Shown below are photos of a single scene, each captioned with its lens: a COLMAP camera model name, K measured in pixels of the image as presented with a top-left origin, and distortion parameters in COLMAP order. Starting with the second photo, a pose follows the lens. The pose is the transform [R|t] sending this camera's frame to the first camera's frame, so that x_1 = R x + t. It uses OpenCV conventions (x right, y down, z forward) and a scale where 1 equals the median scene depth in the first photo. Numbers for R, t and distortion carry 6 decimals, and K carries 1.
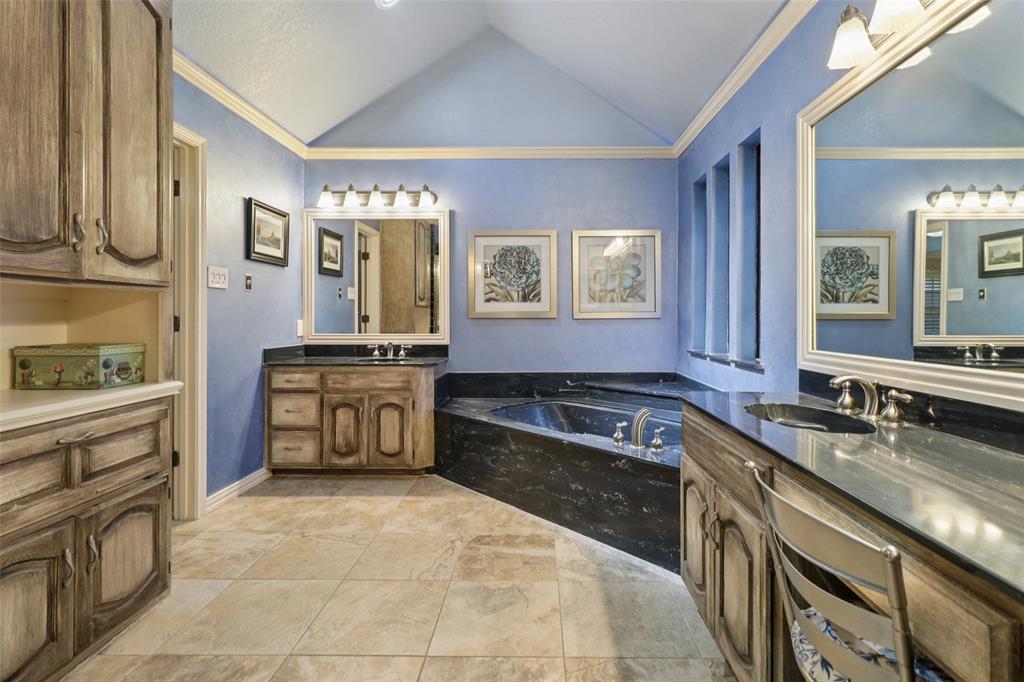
lens RADIAL K [[487.1, 0, 515.3], [0, 487.1, 318.0], [0, 0, 1]] dist [0.001276, -0.012995]
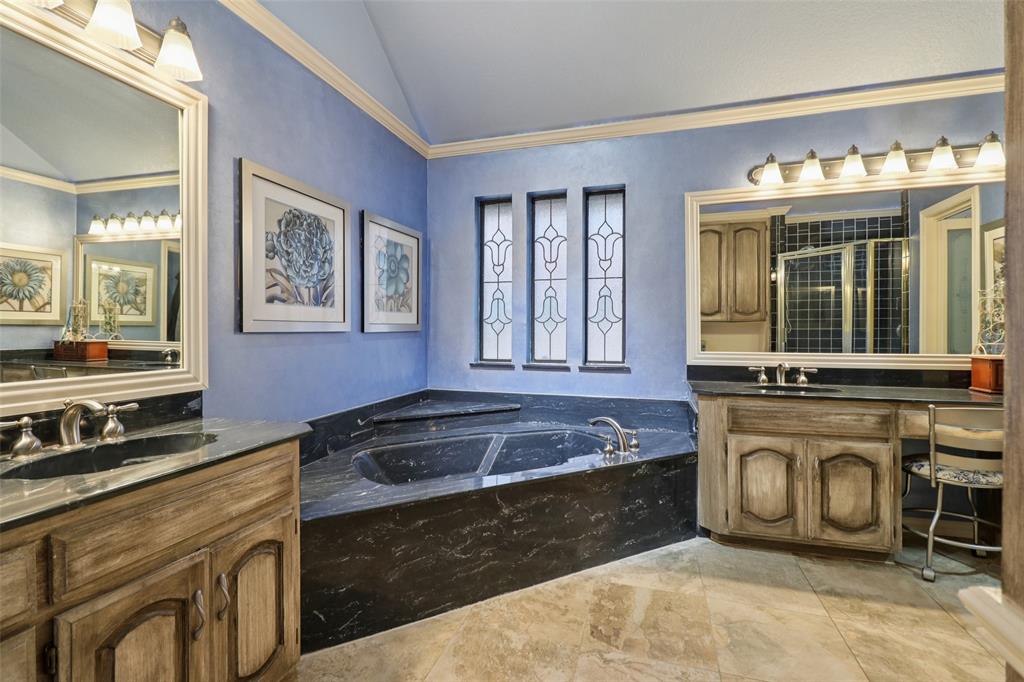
lens RADIAL K [[479.3, 0, 511.6], [0, 479.3, 330.2], [0, 0, 1]] dist [-0.000590, -0.001117]
pose [[0.253304, -0.001609, 0.967385, -0.585840], [0.001697, 0.999998, 0.001219, -0.002546], [-0.967385, 0.001333, 0.253306, 0.694333]]
